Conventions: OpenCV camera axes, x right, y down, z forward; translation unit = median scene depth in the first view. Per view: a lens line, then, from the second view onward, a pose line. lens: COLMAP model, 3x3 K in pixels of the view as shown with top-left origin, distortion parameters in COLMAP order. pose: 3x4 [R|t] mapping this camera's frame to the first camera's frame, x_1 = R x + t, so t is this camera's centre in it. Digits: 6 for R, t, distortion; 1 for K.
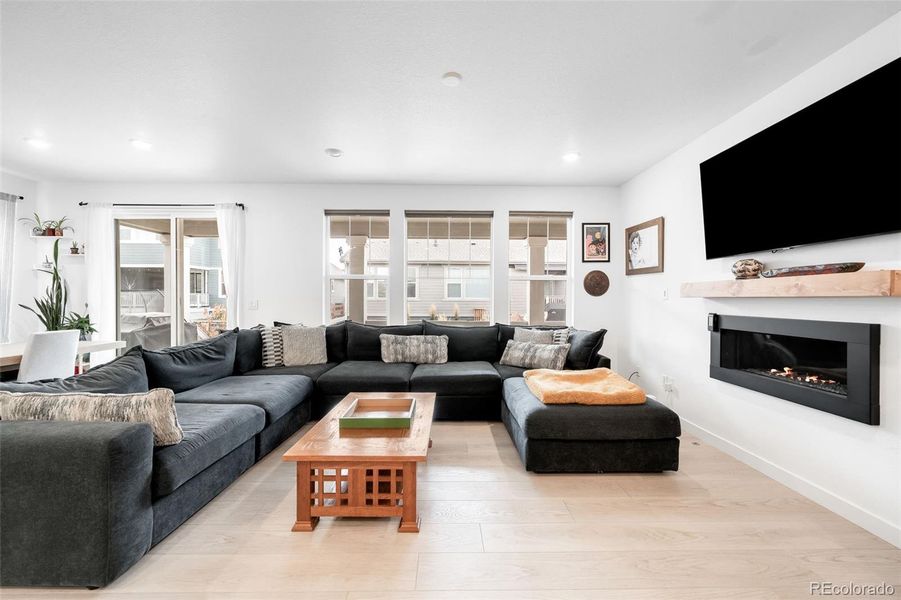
lens RADIAL K [[346.9, 0, 451.0], [0, 346.9, 303.5], [0, 0, 1]] dist [-0.001061, -0.000303]
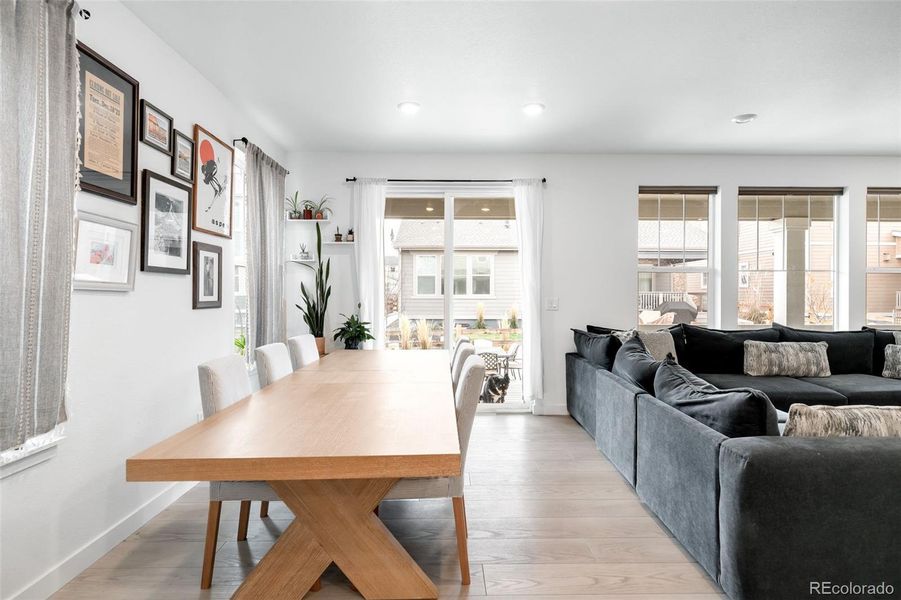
lens RADIAL K [[464.0, 0, 450.5], [0, 464.0, 299.3], [0, 0, 1]] dist [-0.000801, 0.001532]
pose [[0.999998, -0.001795, -0.001221, -0.835848], [0.001784, 0.999959, -0.008896, 0.000830], [0.001237, 0.008894, 0.999960, -0.075861]]
